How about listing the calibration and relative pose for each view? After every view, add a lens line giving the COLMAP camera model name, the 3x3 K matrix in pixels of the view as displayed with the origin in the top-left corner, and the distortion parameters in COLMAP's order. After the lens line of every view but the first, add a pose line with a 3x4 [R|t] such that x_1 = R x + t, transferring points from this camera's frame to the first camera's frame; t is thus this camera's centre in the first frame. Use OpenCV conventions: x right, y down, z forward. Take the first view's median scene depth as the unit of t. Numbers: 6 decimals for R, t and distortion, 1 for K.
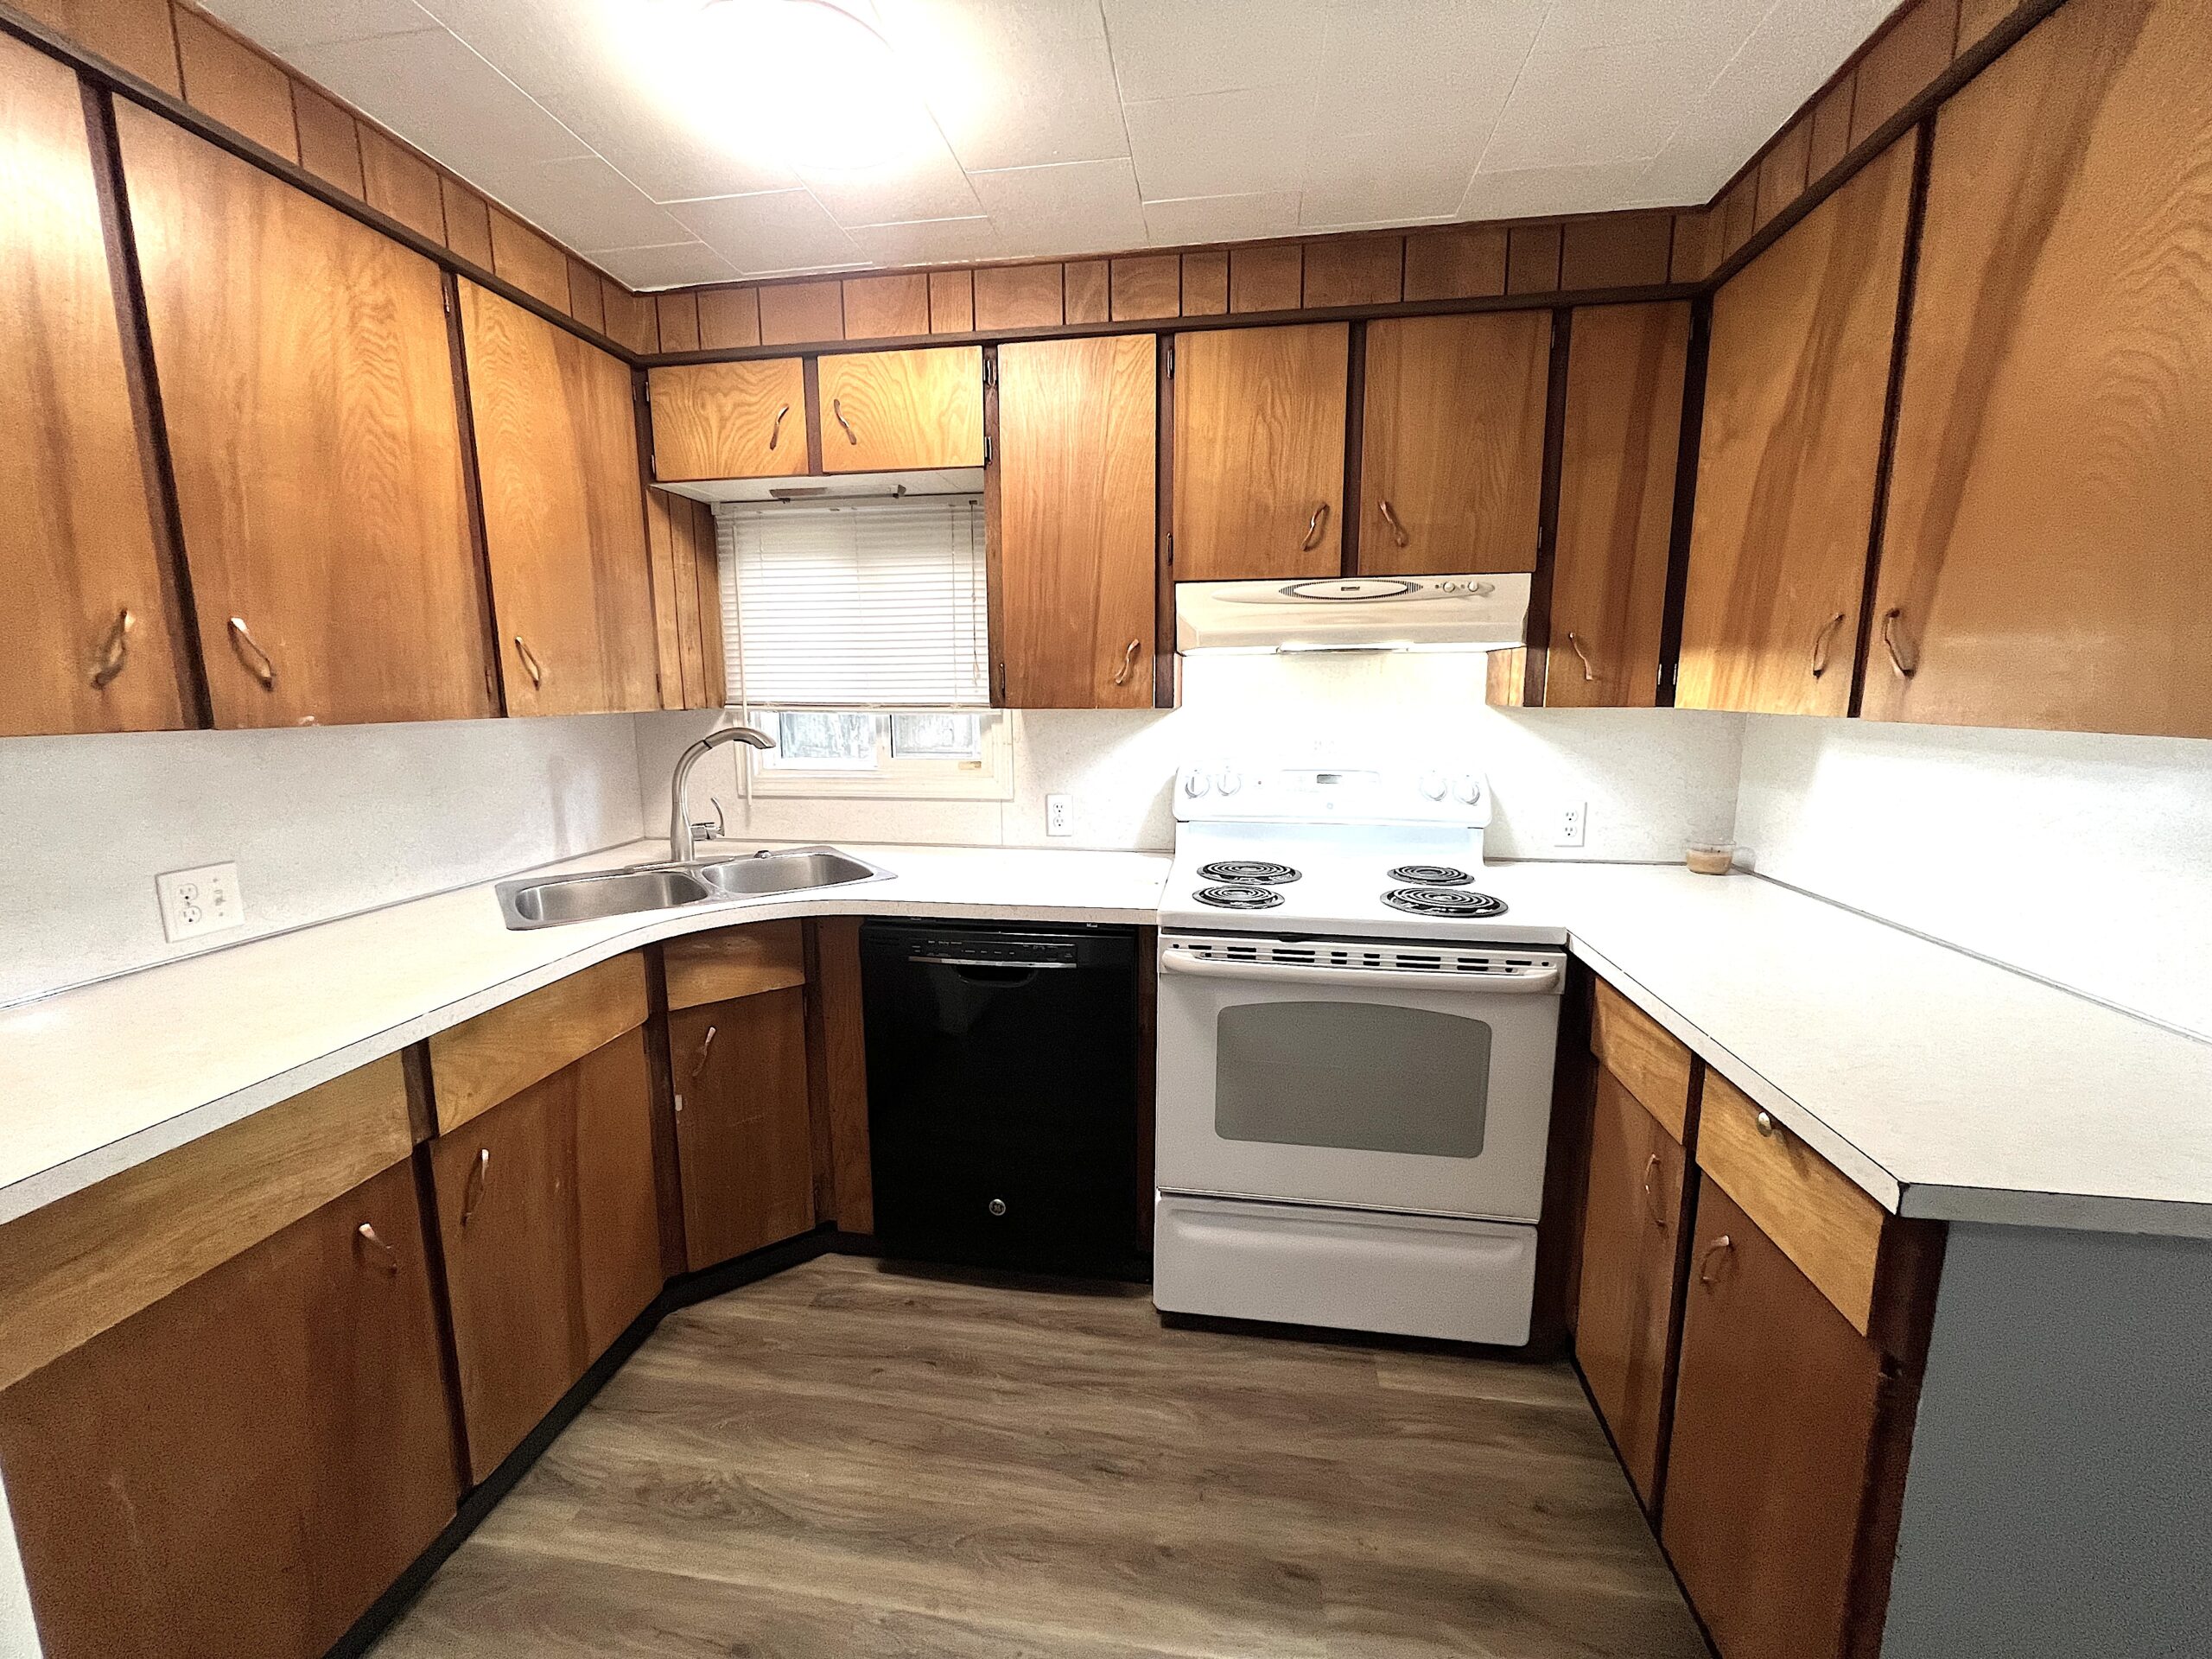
lens RADIAL K [[889.1, 0, 1099.1], [0, 889.1, 822.7], [0, 0, 1]] dist [-0.002259, 0.001488]
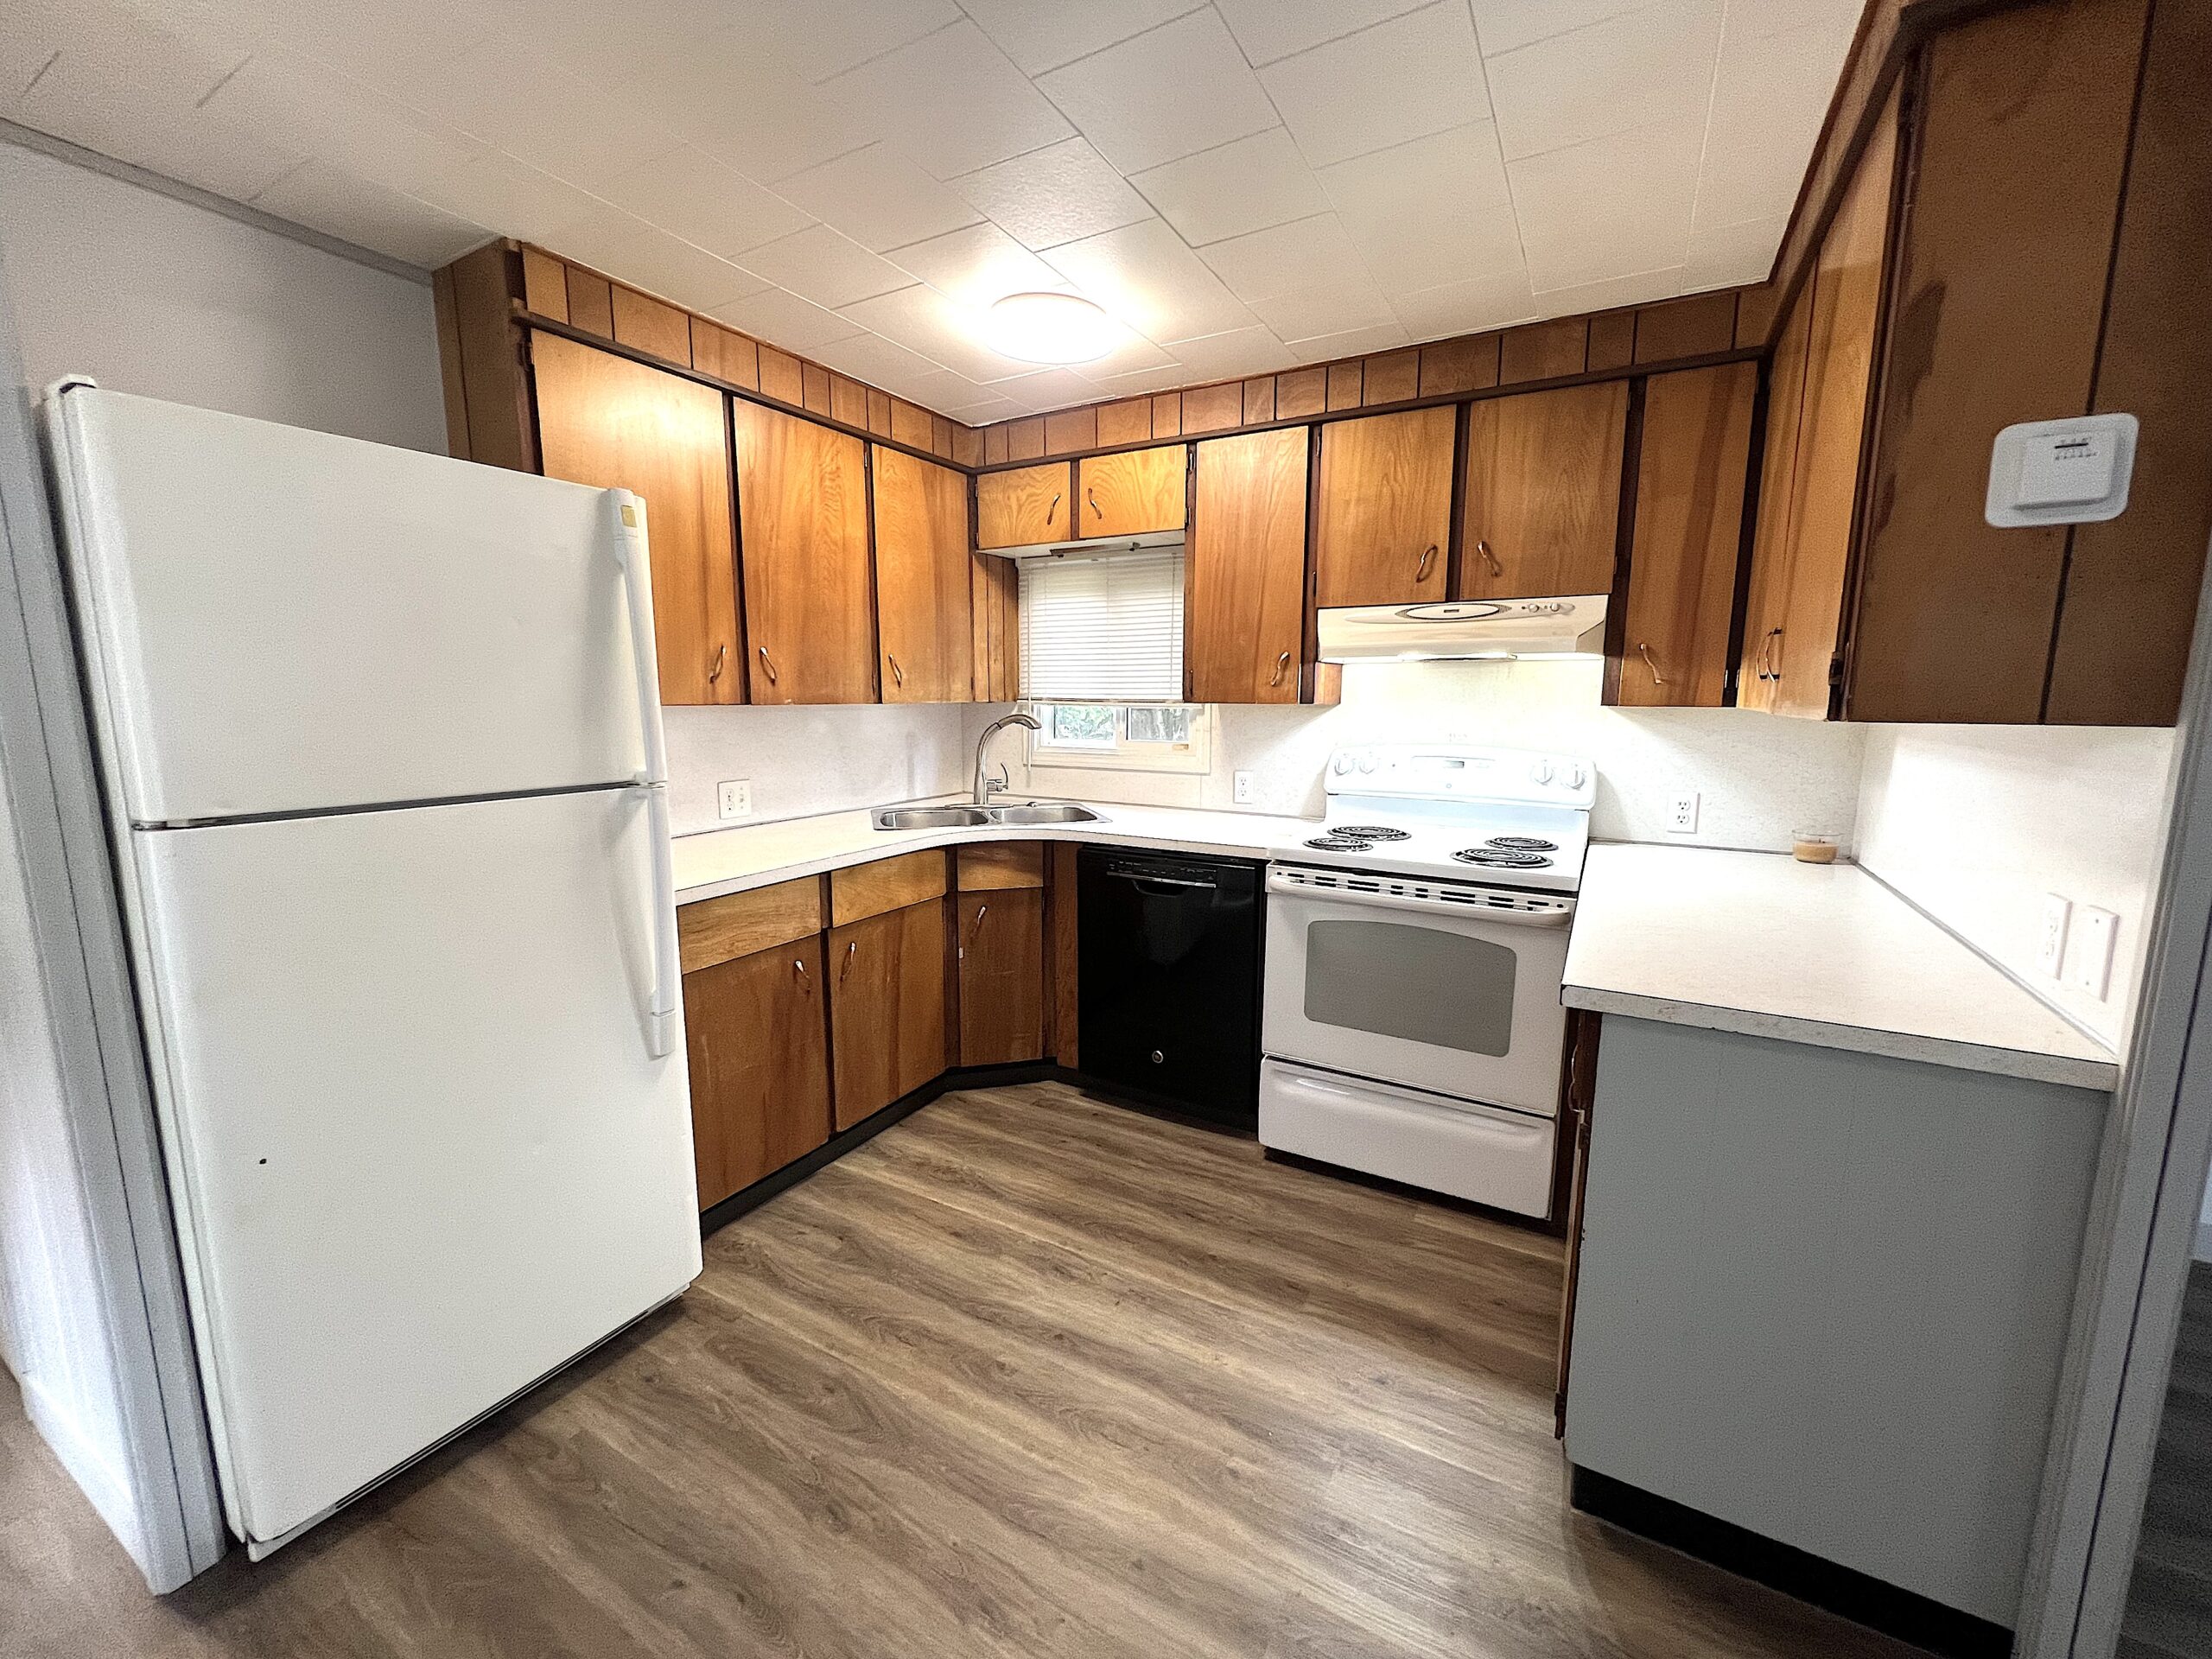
lens RADIAL K [[914.2, 0, 1098.3], [0, 914.2, 825.4], [0, 0, 1]] dist [-0.000340, -0.000557]
pose [[0.930704, 0.059173, -0.360956, 0.320608], [-0.062132, 0.998062, 0.003412, 0.073566], [0.360459, 0.019251, 0.932576, -0.416553]]
